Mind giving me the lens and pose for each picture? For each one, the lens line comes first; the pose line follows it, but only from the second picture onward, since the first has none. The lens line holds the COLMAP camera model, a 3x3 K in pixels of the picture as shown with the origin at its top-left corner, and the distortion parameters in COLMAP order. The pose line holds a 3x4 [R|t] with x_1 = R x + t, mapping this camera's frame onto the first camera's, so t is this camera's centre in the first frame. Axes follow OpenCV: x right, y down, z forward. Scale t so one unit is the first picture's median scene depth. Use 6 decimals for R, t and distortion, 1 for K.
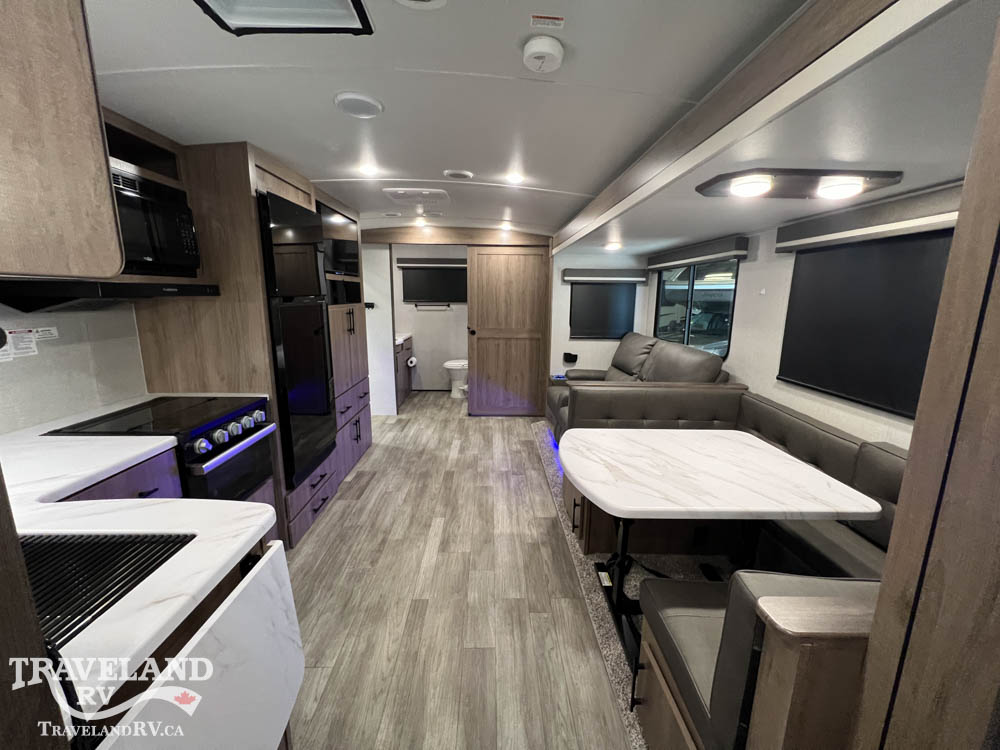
lens RADIAL K [[399.1, 0, 497.3], [0, 399.1, 373.8], [0, 0, 1]] dist [-0.002035, -0.000097]
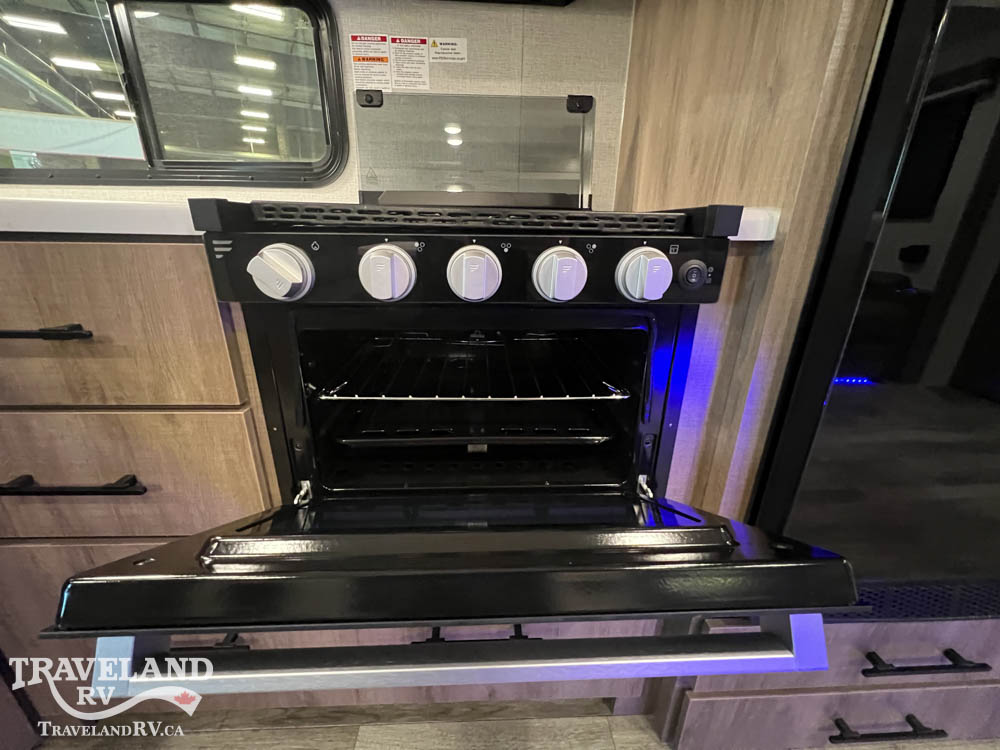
lens RADIAL K [[399.1, 0, 498.3], [0, 399.1, 375.5], [0, 0, 1]] dist [-0.002035, -0.000097]
pose [[0.023415, 0.332837, -0.942694, -0.289128], [-0.209145, 0.923718, 0.320943, 0.081306], [0.977604, 0.189645, 0.091240, 0.708480]]
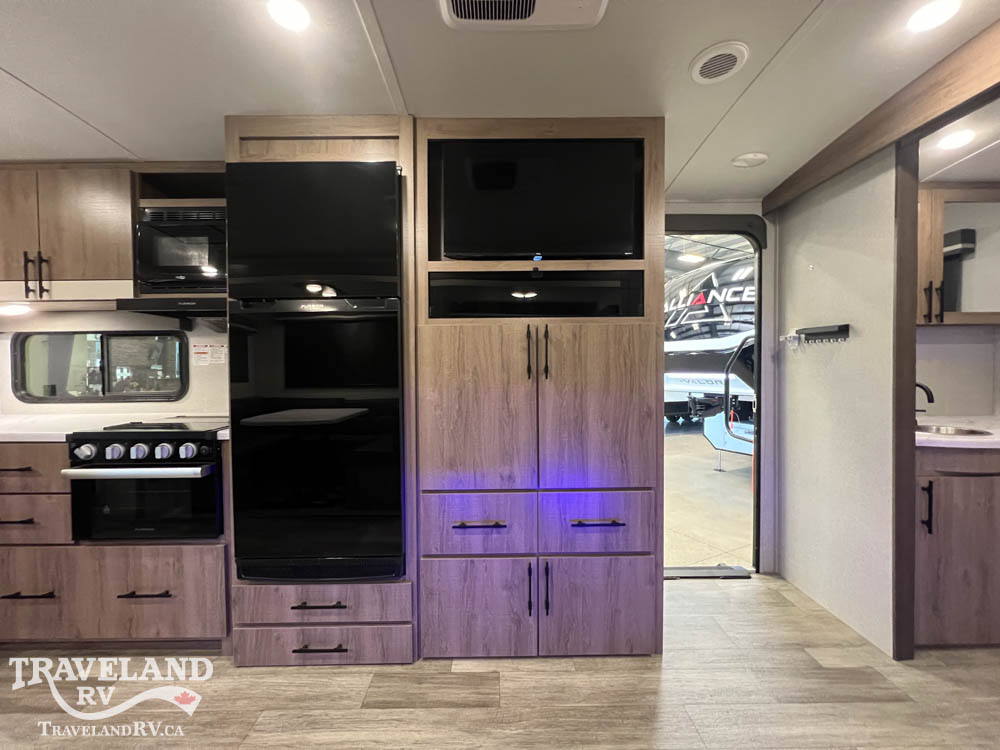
lens RADIAL K [[399.1, 0, 497.8], [0, 399.1, 374.1], [0, 0, 1]] dist [-0.002035, -0.000097]
pose [[-0.008676, 0.007031, -0.999938, 0.142877], [-0.188537, 0.982029, 0.008541, -0.127723], [0.982028, 0.188600, -0.007194, 1.229509]]
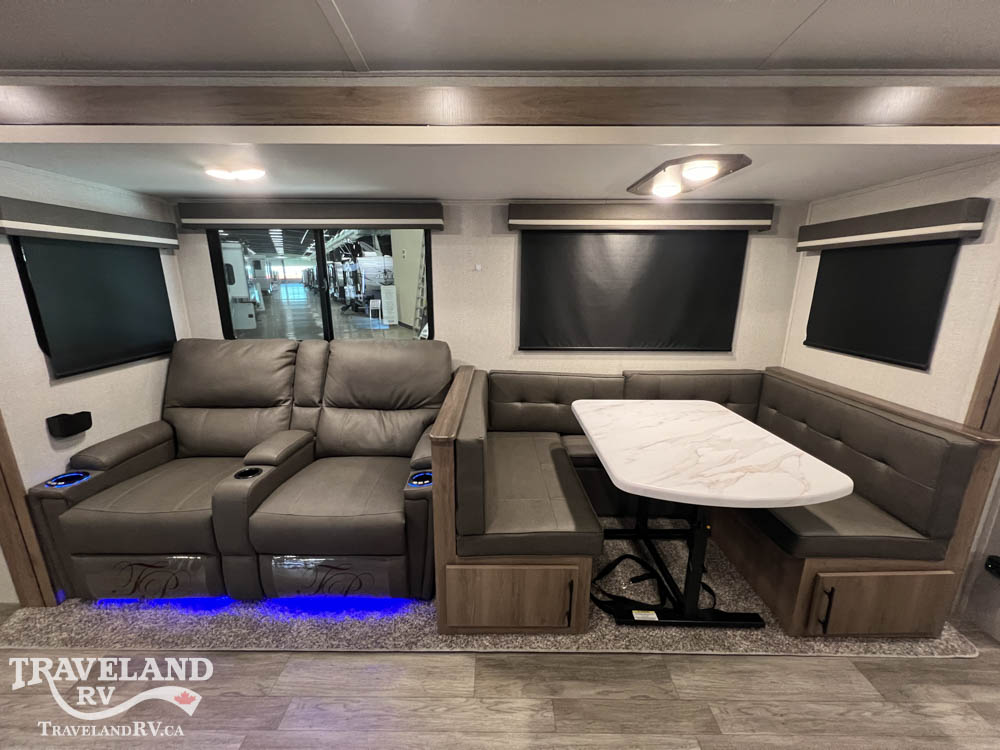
lens RADIAL K [[397.9, 0, 499.8], [0, 397.9, 372.8], [0, 0, 1]] dist [0.000131, -0.000271]
pose [[0.022280, -0.246021, 0.969009, -0.324789], [0.191112, 0.952423, 0.237416, -0.175486], [-0.981315, 0.179899, 0.068238, 0.888796]]
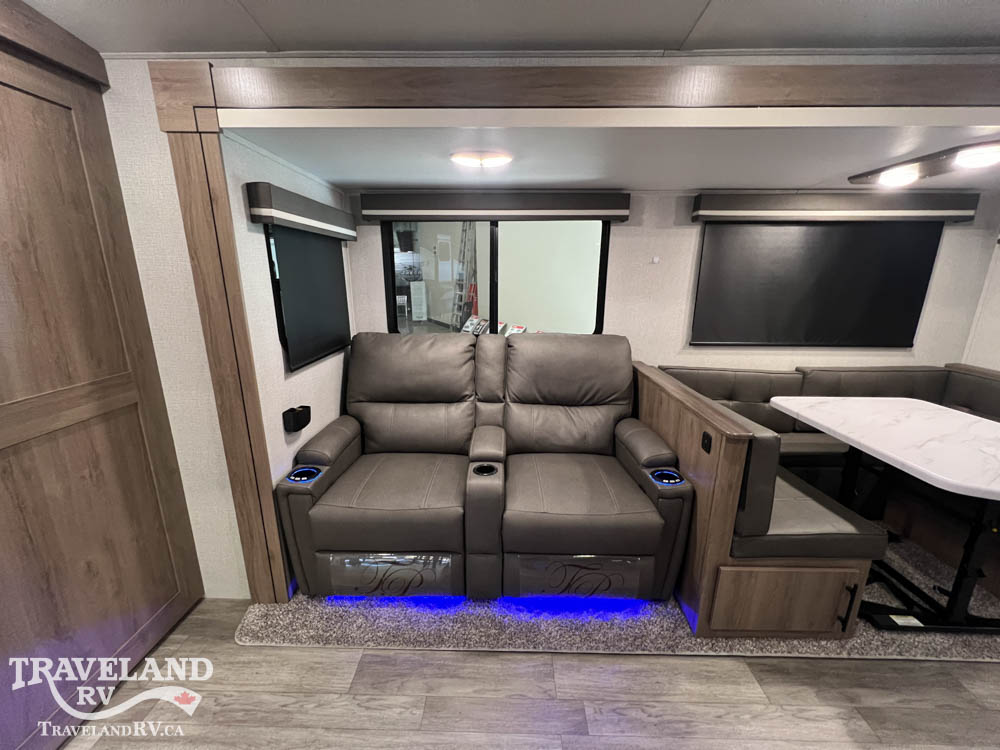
lens RADIAL K [[397.9, 0, 498.4], [0, 397.9, 373.2], [0, 0, 1]] dist [0.000131, -0.000271]
pose [[0.038097, -0.254532, 0.966314, -0.317169], [0.190554, 0.951121, 0.243017, -0.242200], [-0.980937, 0.174877, 0.084737, 1.276807]]
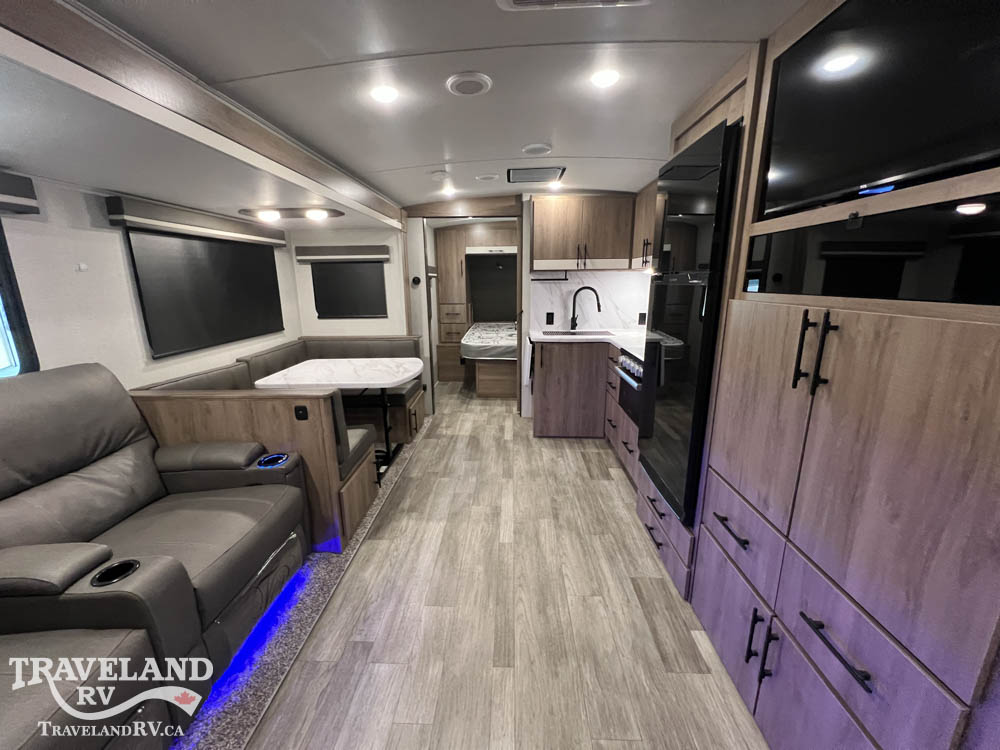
lens RADIAL K [[397.9, 0, 497.3], [0, 397.9, 373.1], [0, 0, 1]] dist [0.000131, -0.000271]
pose [[-0.998602, -0.011893, 0.051503, -0.172095], [0.010624, 0.909316, 0.415972, -0.319224], [-0.051780, 0.415937, -0.907918, 1.670403]]
